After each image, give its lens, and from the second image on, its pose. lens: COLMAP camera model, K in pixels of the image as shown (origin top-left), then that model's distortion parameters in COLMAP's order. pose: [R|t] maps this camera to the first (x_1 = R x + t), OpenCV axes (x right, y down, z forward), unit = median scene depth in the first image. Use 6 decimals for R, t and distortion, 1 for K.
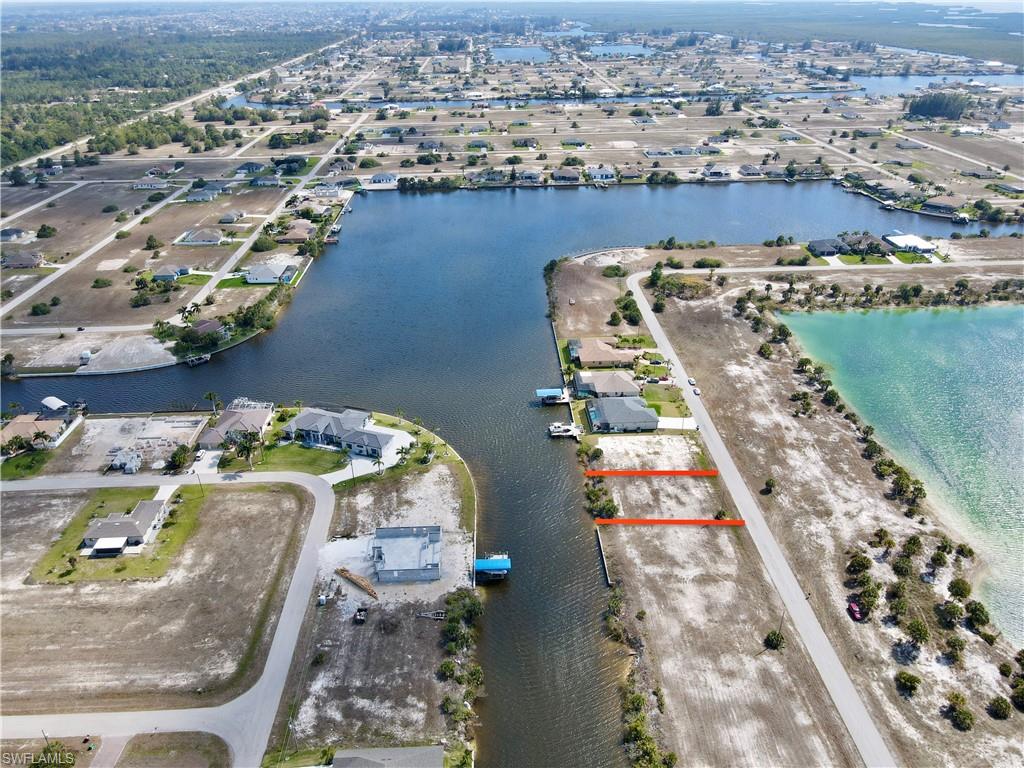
lens RADIAL K [[745.8, 0, 500.4], [0, 745.8, 399.5], [0, 0, 1]] dist [-0.000484, 0.004946]
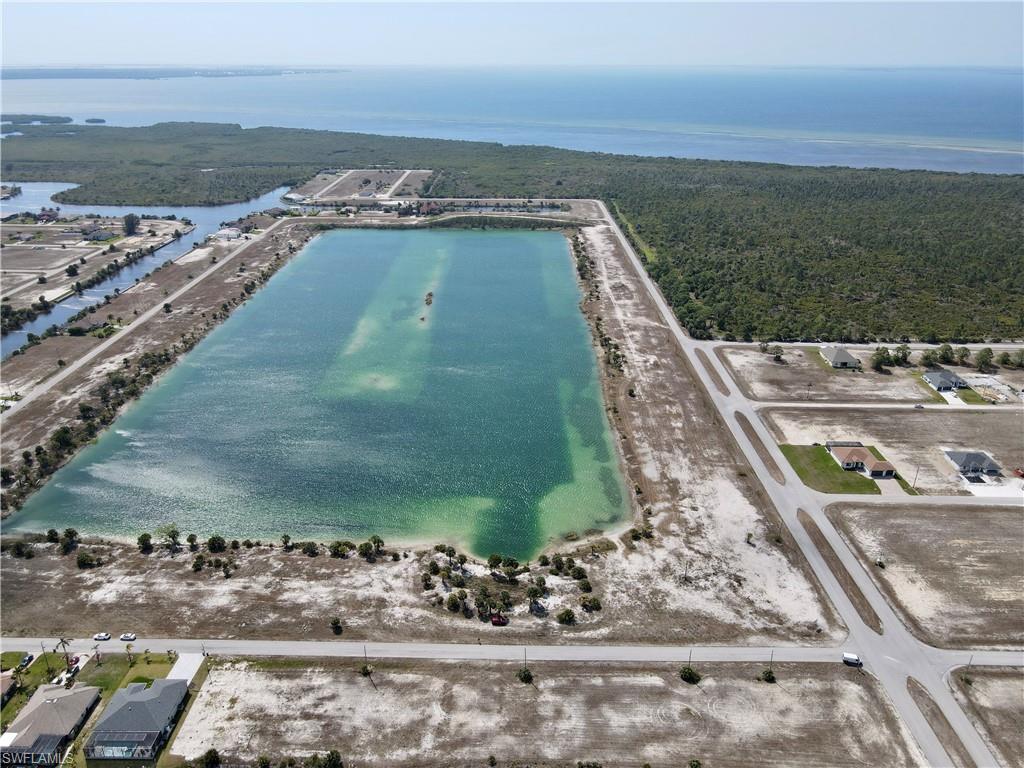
lens RADIAL K [[753.5, 0, 505.4], [0, 753.5, 382.6], [0, 0, 1]] dist [-0.008175, 0.039853]
pose [[0.044357, -0.381033, 0.923497, -0.392040], [0.479103, 0.819281, 0.315021, -0.314965], [-0.876637, 0.428477, 0.218895, 0.351484]]
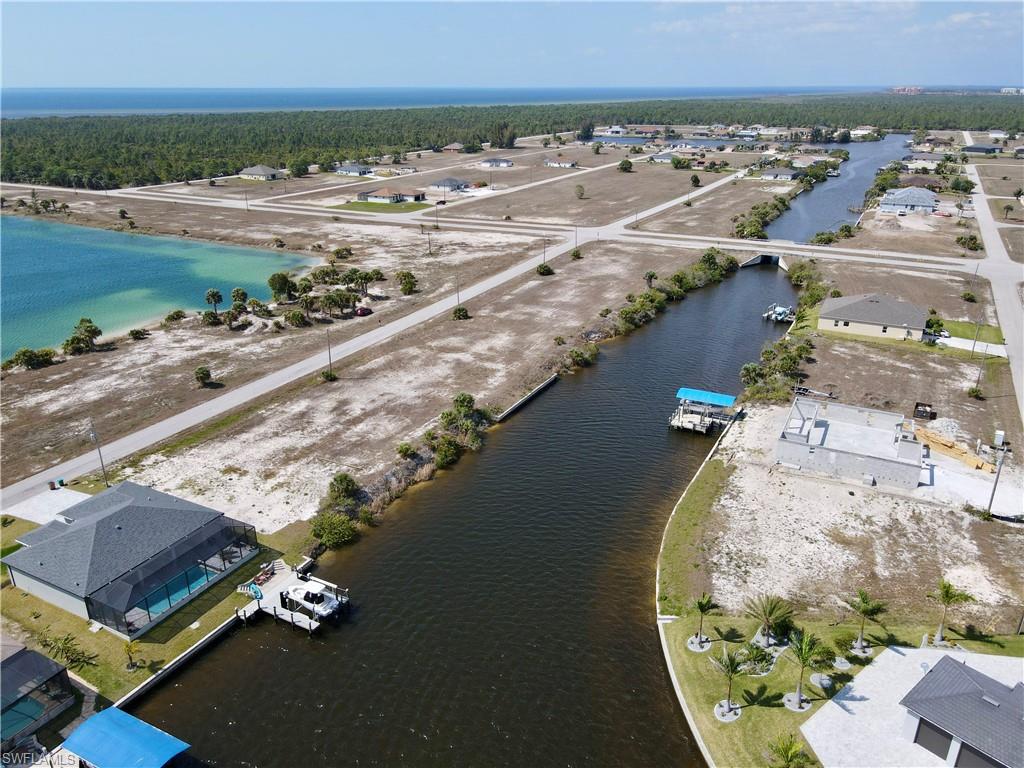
lens RADIAL K [[753.7, 0, 501.9], [0, 753.7, 379.1], [0, 0, 1]] dist [-0.008779, 0.047822]
pose [[-0.865898, -0.163823, 0.472634, -0.118320], [0.257527, 0.664019, 0.701968, -0.212804], [-0.428836, 0.729548, -0.532784, 1.026082]]
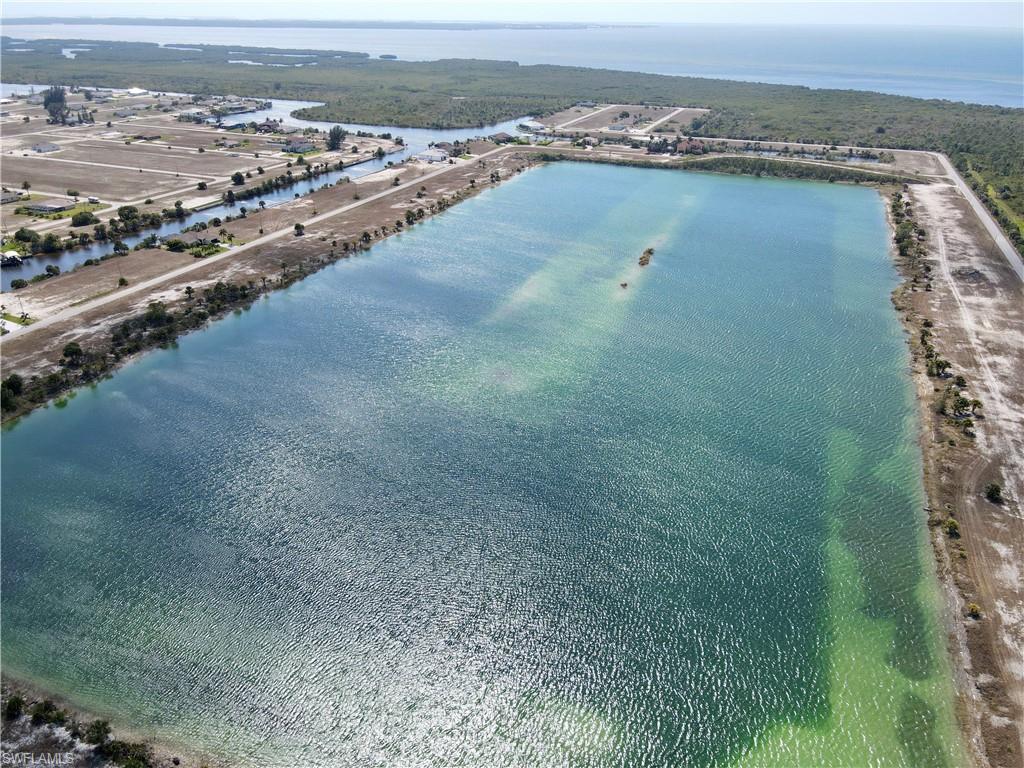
lens RADIAL K [[753.5, 0, 505.4], [0, 753.5, 382.6], [0, 0, 1]] dist [-0.008175, 0.039853]
pose [[0.404874, -0.382117, 0.830701, 0.261788], [0.426319, 0.882591, 0.198204, -0.131383], [-0.808906, 0.273896, 0.520242, 0.441377]]
